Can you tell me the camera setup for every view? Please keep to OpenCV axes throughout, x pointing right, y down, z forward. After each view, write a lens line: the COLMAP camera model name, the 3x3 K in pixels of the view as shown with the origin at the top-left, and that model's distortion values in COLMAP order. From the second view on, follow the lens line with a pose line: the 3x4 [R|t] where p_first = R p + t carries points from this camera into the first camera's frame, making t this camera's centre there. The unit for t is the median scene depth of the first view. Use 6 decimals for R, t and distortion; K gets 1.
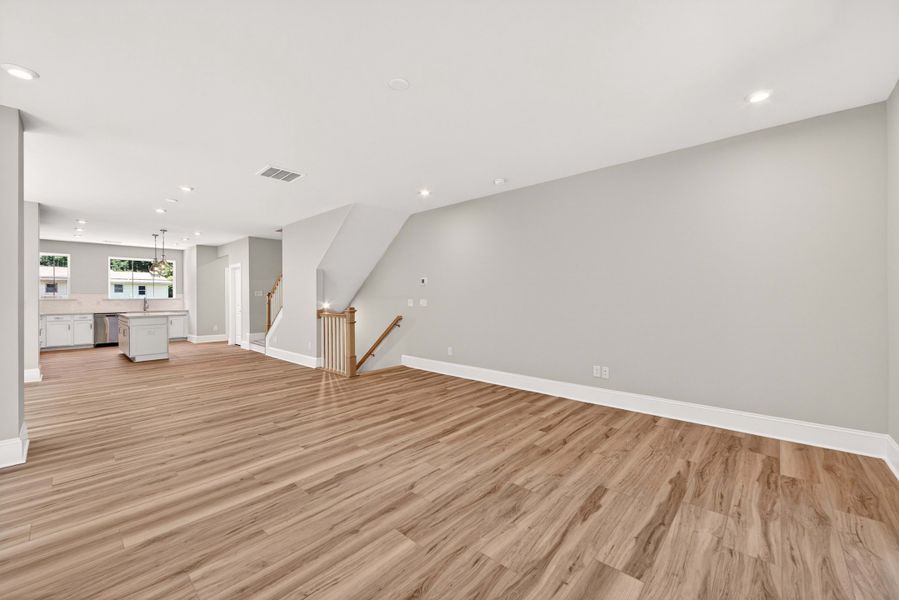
lens RADIAL K [[354.8, 0, 449.9], [0, 354.8, 296.8], [0, 0, 1]] dist [0.002387, -0.001647]
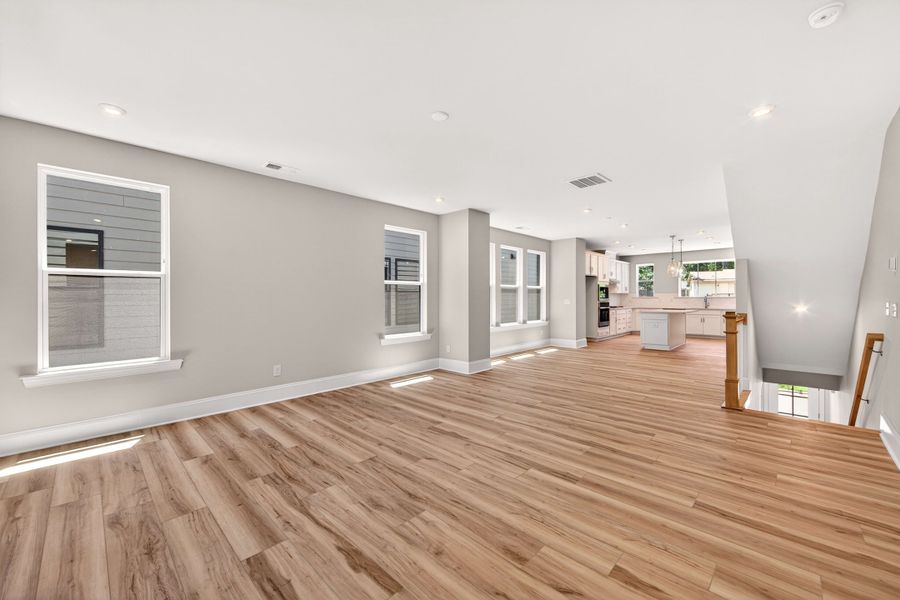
lens RADIAL K [[355.2, 0, 452.5], [0, 355.2, 294.7], [0, 0, 1]] dist [0.002387, -0.001647]
pose [[-0.024632, -0.001680, -0.999695, 0.849064], [0.002892, 0.999994, -0.001752, -0.005728], [0.999692, -0.002935, -0.024627, 0.876737]]
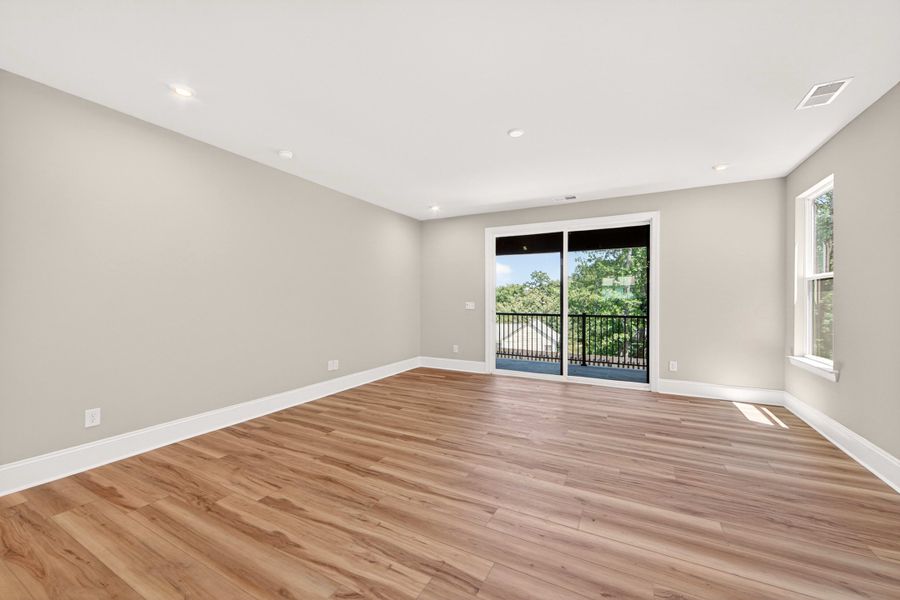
lens RADIAL K [[355.2, 0, 448.4], [0, 355.2, 301.0], [0, 0, 1]] dist [0.002387, -0.001647]
pose [[-0.241068, 0.000042, 0.970508, -1.083903], [-0.000231, 1.000000, -0.000101, 0.005379], [-0.970508, -0.000248, -0.241068, 1.265337]]
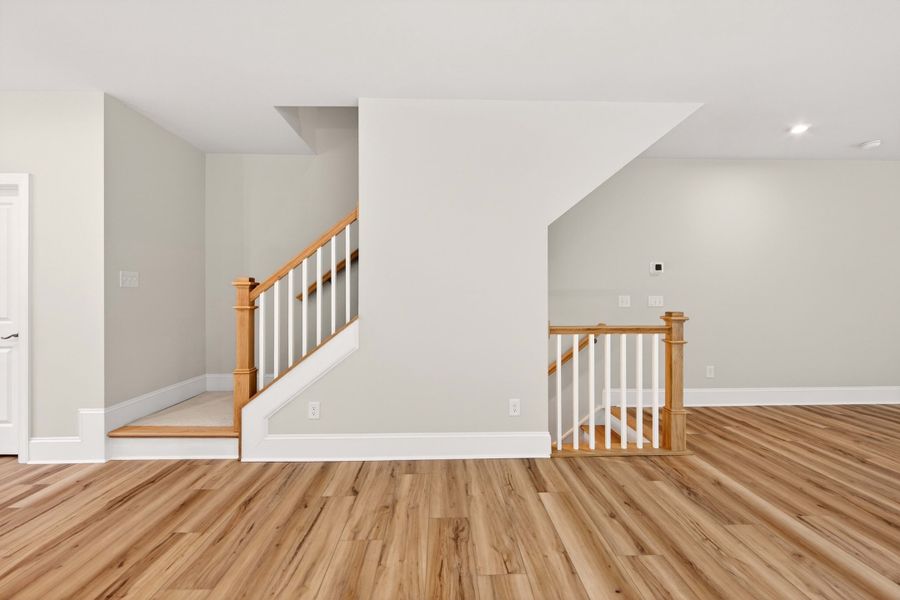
lens RADIAL K [[355.2, 0, 450.9], [0, 355.2, 294.8], [0, 0, 1]] dist [0.002387, -0.001647]
pose [[0.718687, 0.004285, 0.695321, -1.619572], [-0.002451, 0.999990, -0.003630, 0.017249], [-0.695330, 0.000904, 0.718690, 1.638548]]
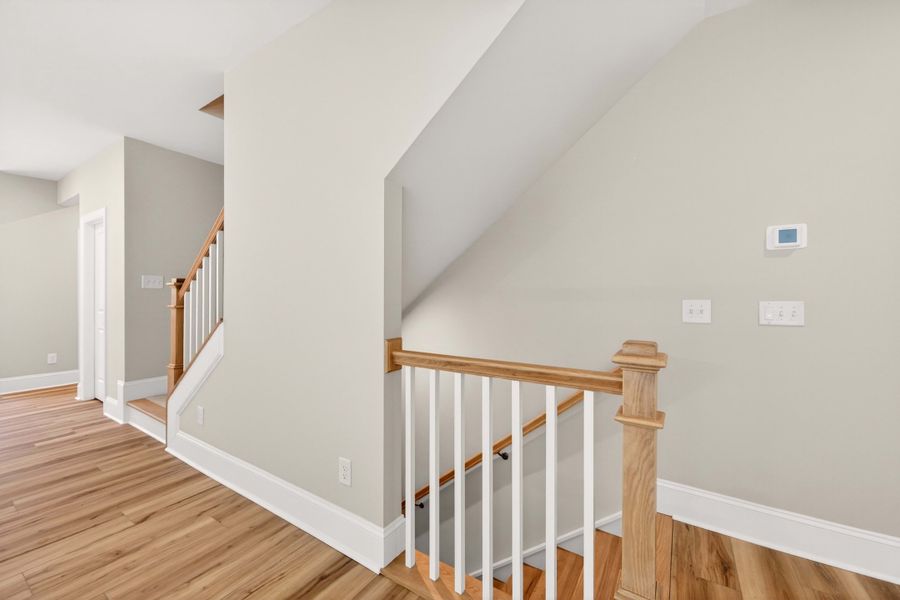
lens RADIAL K [[355.2, 0, 447.2], [0, 355.2, 297.0], [0, 0, 1]] dist [0.002387, -0.001647]
pose [[0.985260, 0.008372, 0.170858, -0.799046], [-0.009198, 0.999950, 0.004039, 0.011142], [-0.170815, -0.005551, 0.985287, 1.574489]]
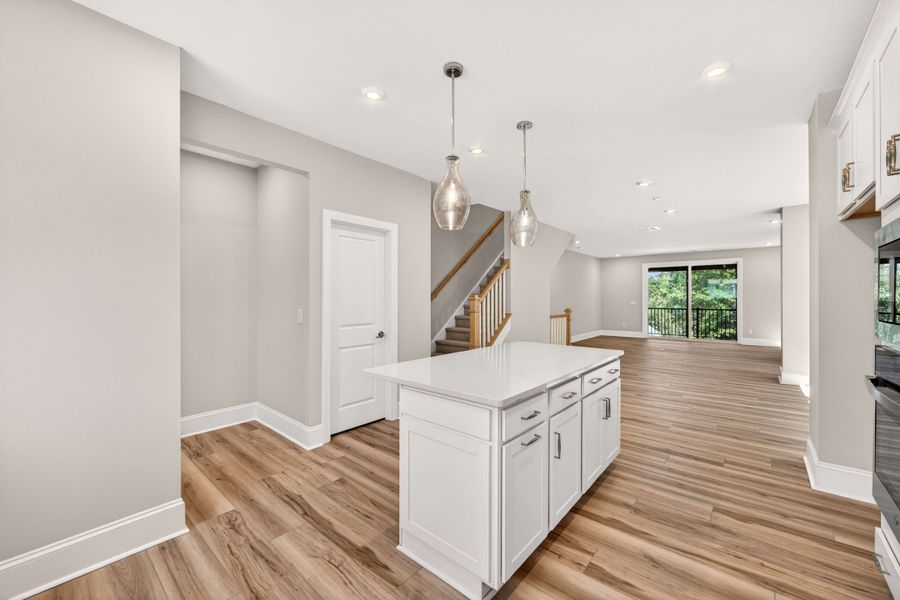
lens RADIAL K [[355.2, 0, 447.9], [0, 355.2, 301.2], [0, 0, 1]] dist [0.002387, -0.001647]
pose [[-0.025137, -0.002925, 0.999680, -3.062928], [0.003203, 0.999990, 0.003006, -0.003885], [-0.999679, 0.003278, -0.025128, 2.834553]]
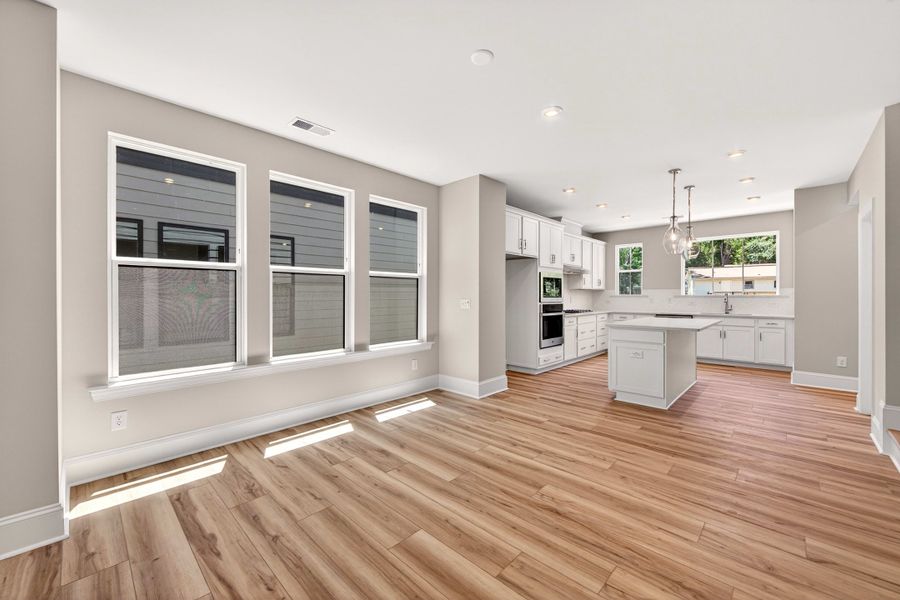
lens RADIAL K [[355.2, 0, 452.2], [0, 355.2, 295.0], [0, 0, 1]] dist [0.002387, -0.001647]
pose [[-0.017242, 0.005697, -0.999835, -0.662852], [0.000669, 0.999984, 0.005686, 0.003612], [0.999851, -0.000571, -0.017246, 1.743739]]
